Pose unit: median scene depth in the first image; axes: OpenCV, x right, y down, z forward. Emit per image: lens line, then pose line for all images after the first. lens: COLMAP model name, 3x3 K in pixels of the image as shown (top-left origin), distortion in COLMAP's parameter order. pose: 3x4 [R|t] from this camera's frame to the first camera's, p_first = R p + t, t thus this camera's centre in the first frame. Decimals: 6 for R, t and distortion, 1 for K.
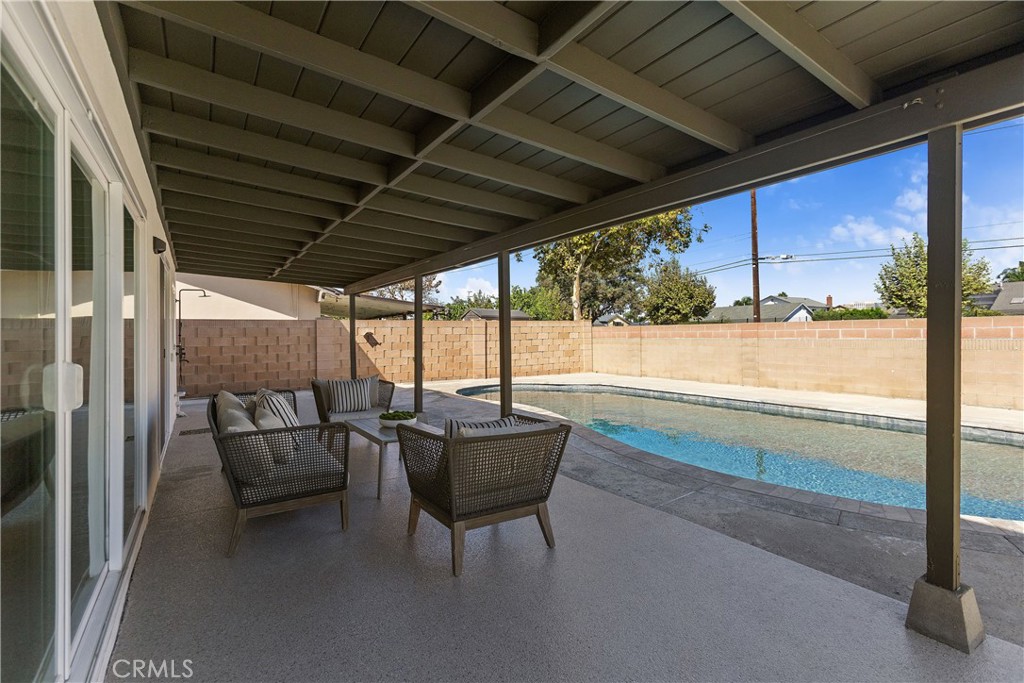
lens RADIAL K [[448.8, 0, 514.5], [0, 448.8, 336.5], [0, 0, 1]] dist [-0.002154, -0.000299]
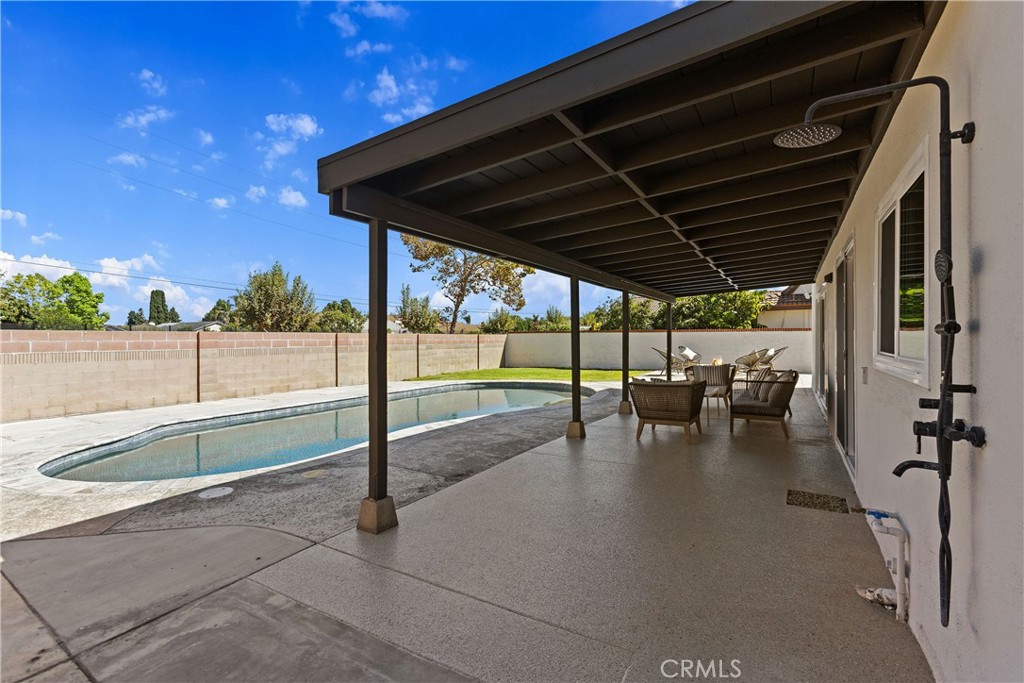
lens RADIAL K [[448.8, 0, 514.5], [0, 448.8, 336.5], [0, 0, 1]] dist [-0.002154, -0.000299]
pose [[-0.396126, 0.014847, 0.918076, -0.656184], [0.009683, 0.999881, -0.011991, -0.004340], [-0.918145, 0.004140, -0.396223, 0.919822]]
